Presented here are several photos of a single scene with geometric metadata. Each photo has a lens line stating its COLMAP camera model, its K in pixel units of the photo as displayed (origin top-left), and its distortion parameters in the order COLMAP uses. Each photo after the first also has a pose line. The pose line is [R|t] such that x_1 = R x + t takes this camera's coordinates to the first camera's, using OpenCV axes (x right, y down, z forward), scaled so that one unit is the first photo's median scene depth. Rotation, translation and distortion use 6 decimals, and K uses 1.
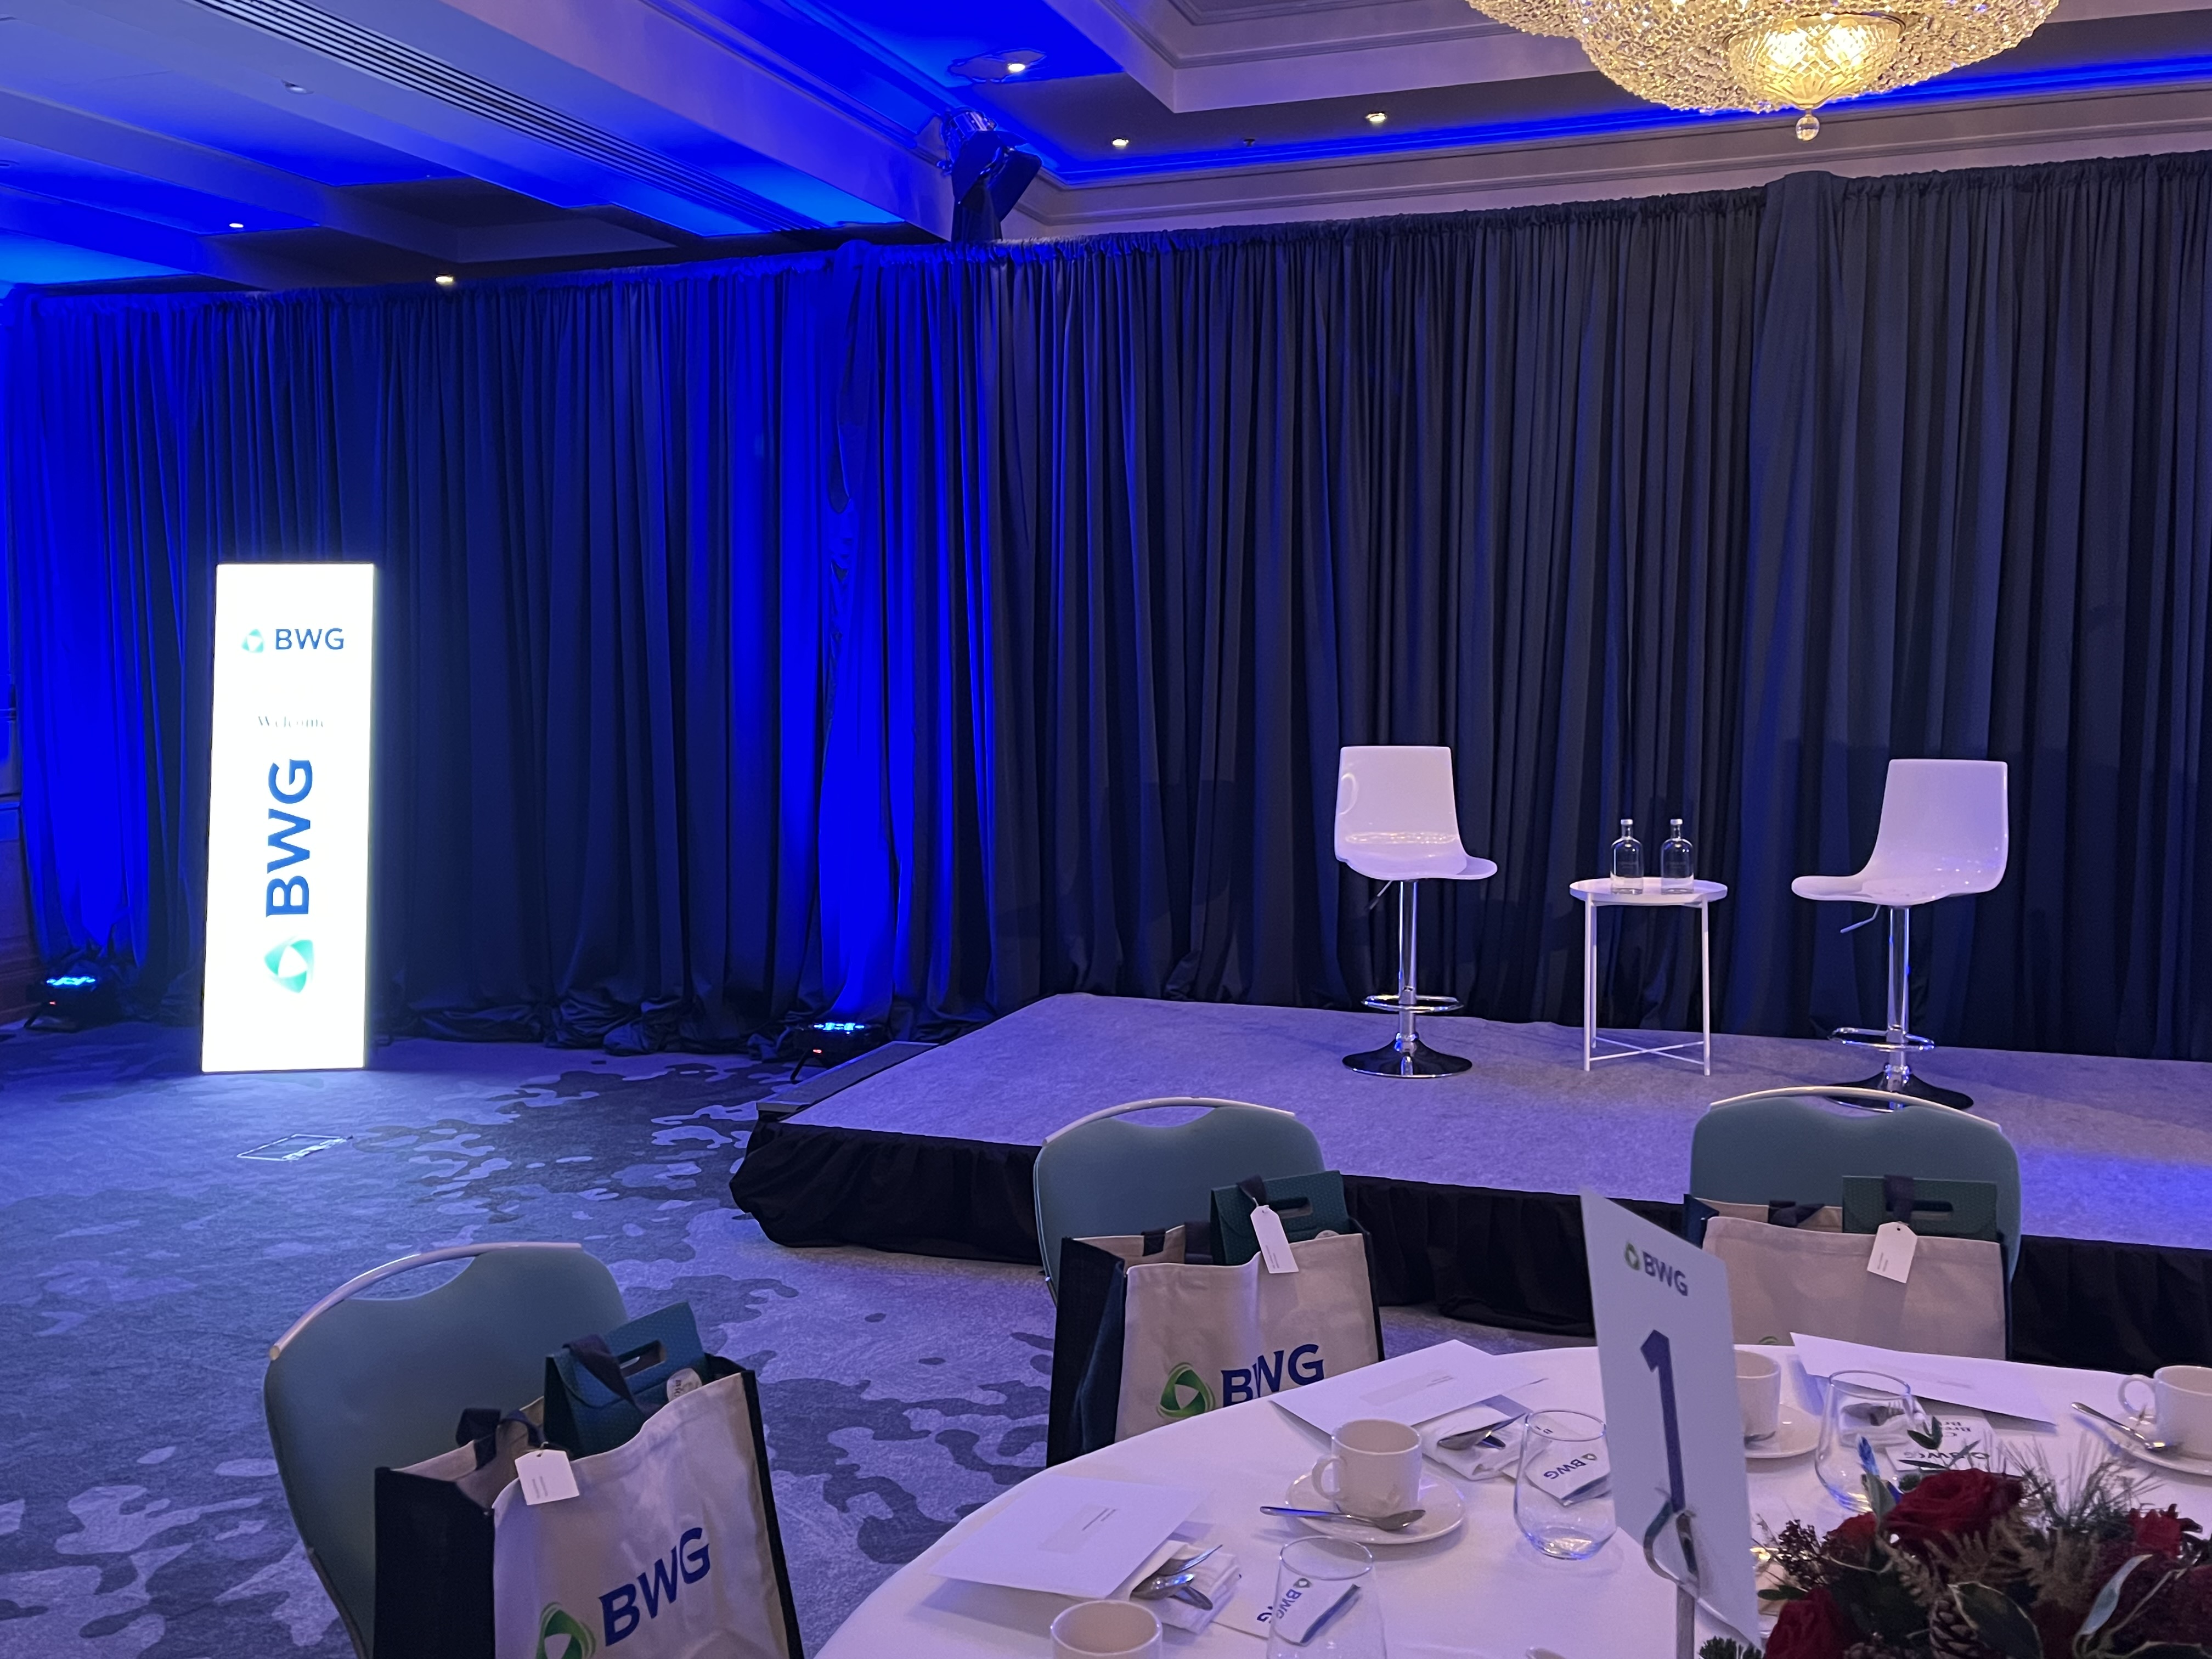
lens RADIAL K [[1920.9, 0, 1099.0], [0, 1920.9, 829.1], [0, 0, 1]] dist [0.044805, -0.058655]
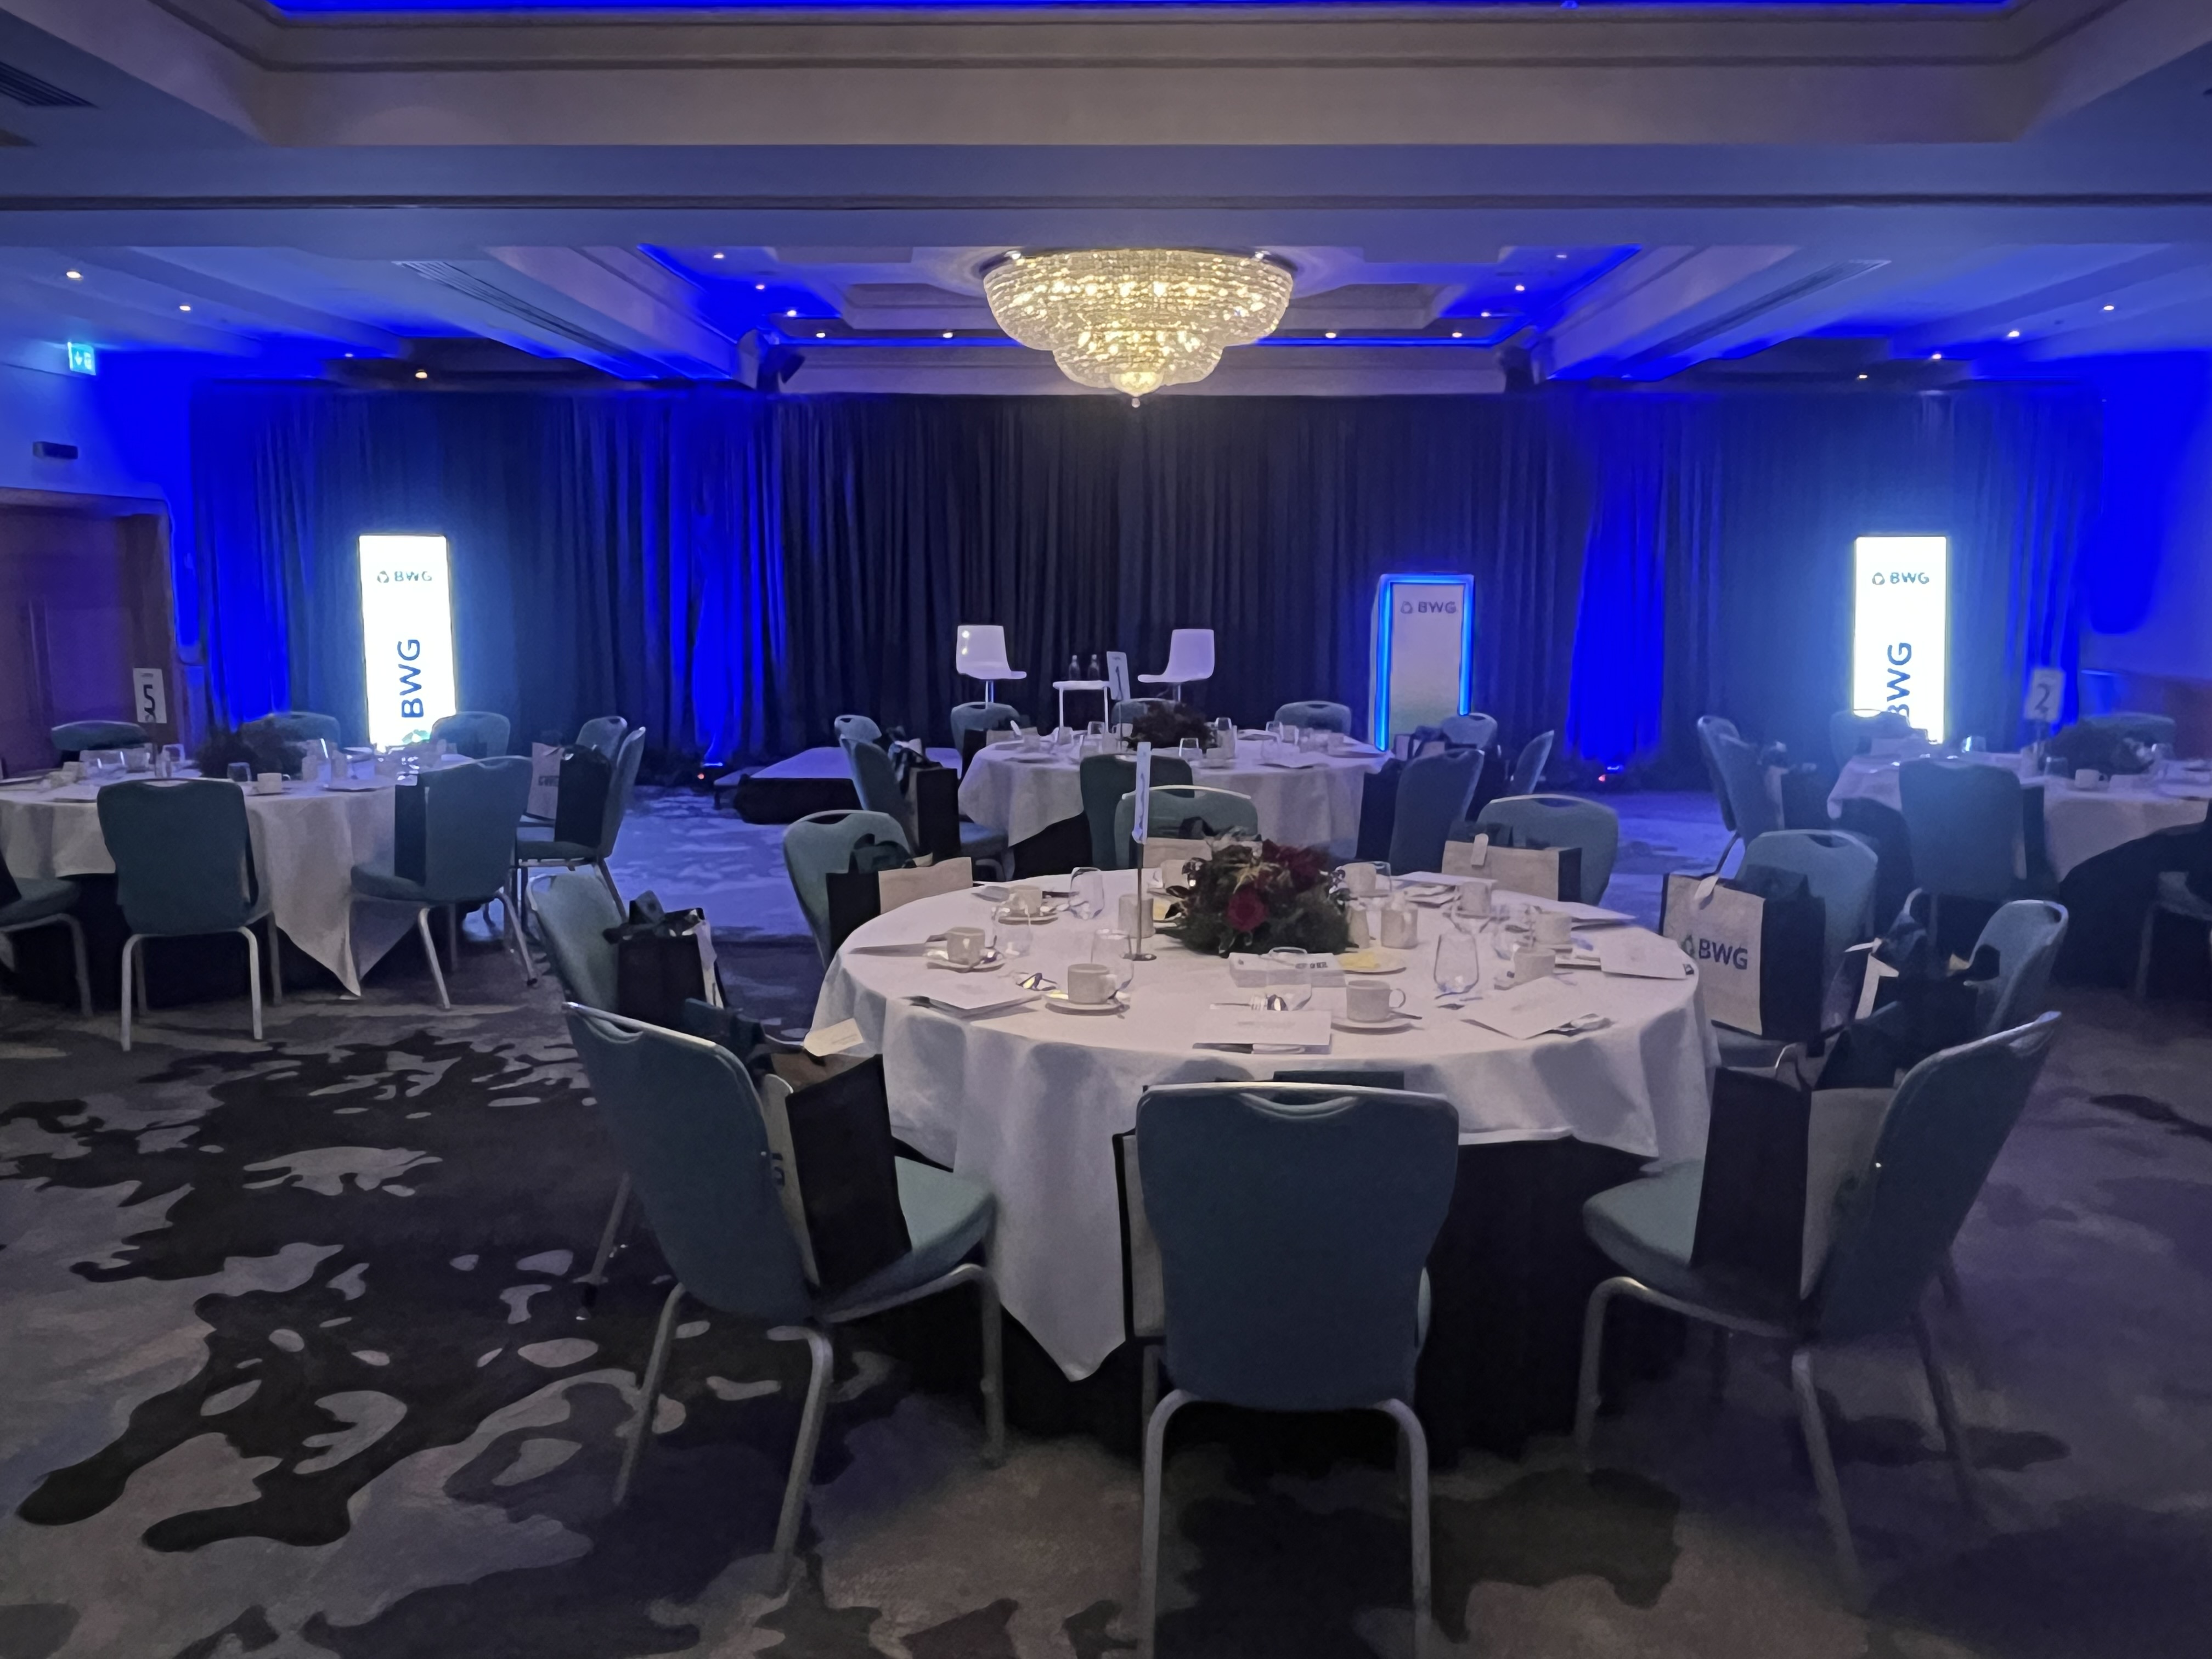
lens RADIAL K [[1634.9, 0, 1112.0], [0, 1634.9, 817.6], [0, 0, 1]] dist [-0.022879, -0.001612]
pose [[0.947283, -0.034589, 0.318527, -0.373814], [0.021664, 0.998795, 0.044032, 0.118084], [-0.319666, -0.034810, 0.946891, -1.055823]]
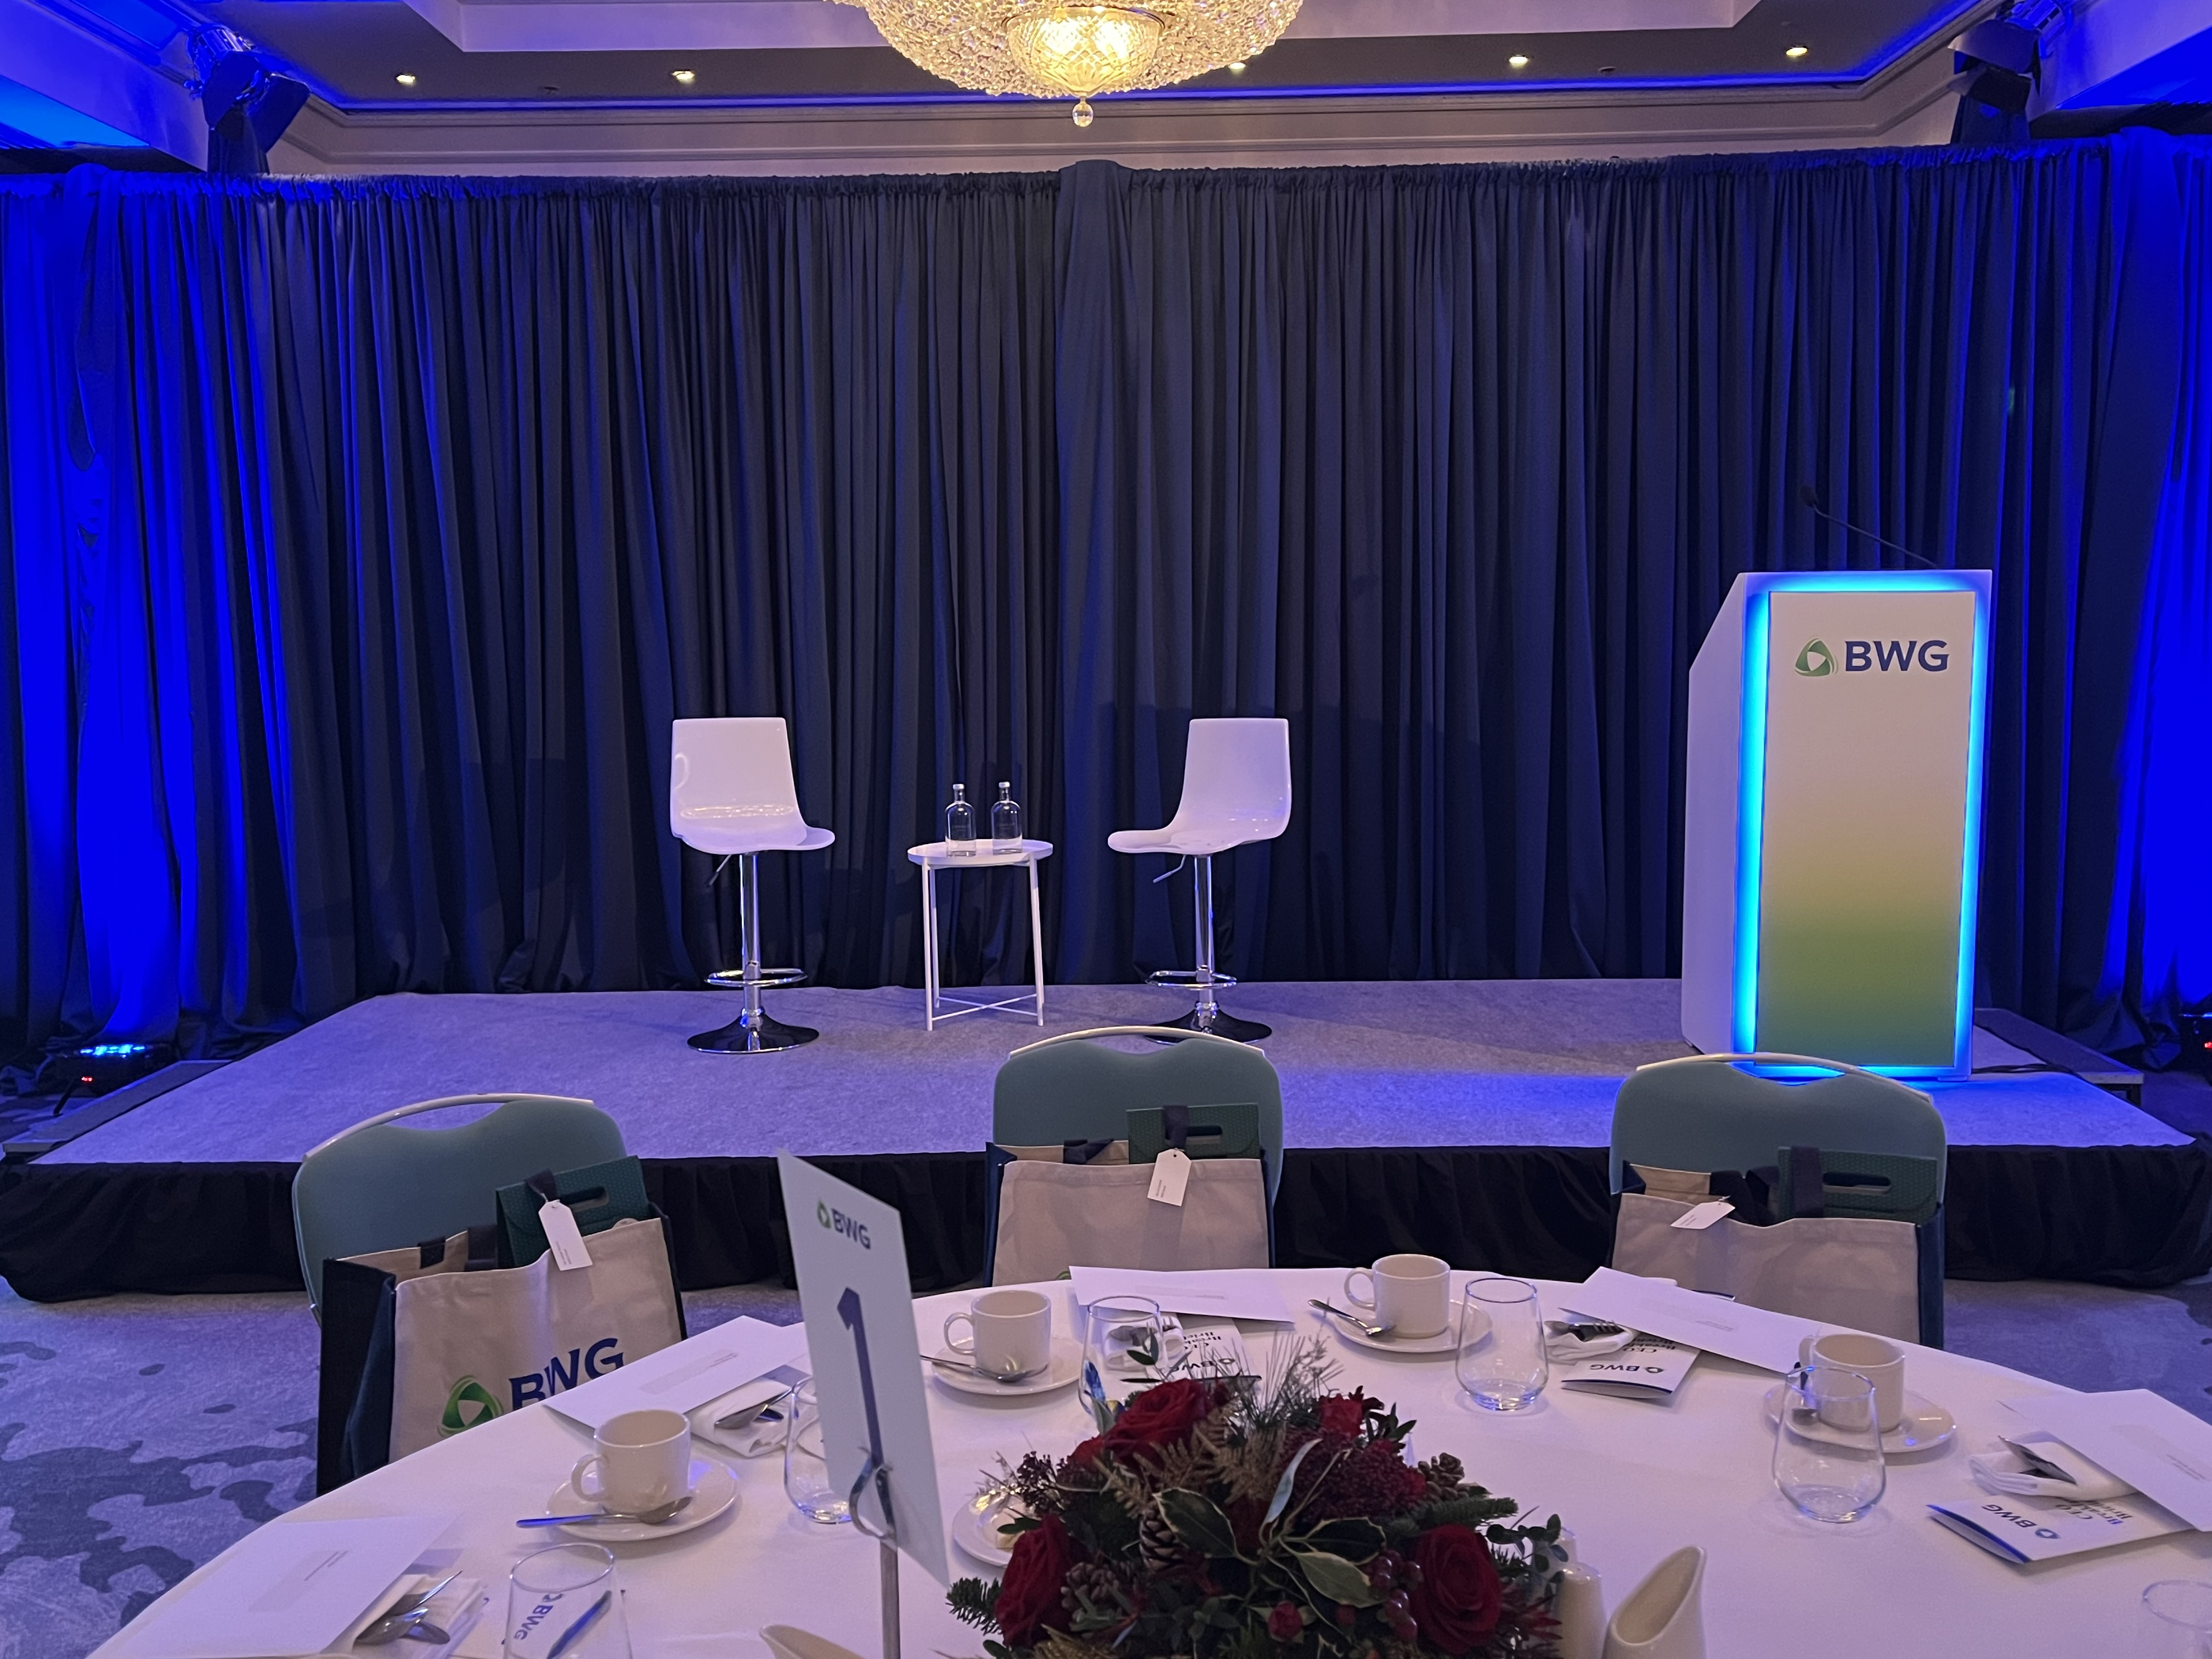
lens RADIAL K [[1920.9, 0, 1106.5], [0, 1920.9, 831.3], [0, 0, 1]] dist [0.044805, -0.058655]
pose [[0.945877, -0.044850, 0.321412, 0.019790], [0.040325, 0.998972, 0.020725, 0.002192], [-0.322011, -0.006642, 0.946713, 0.005360]]
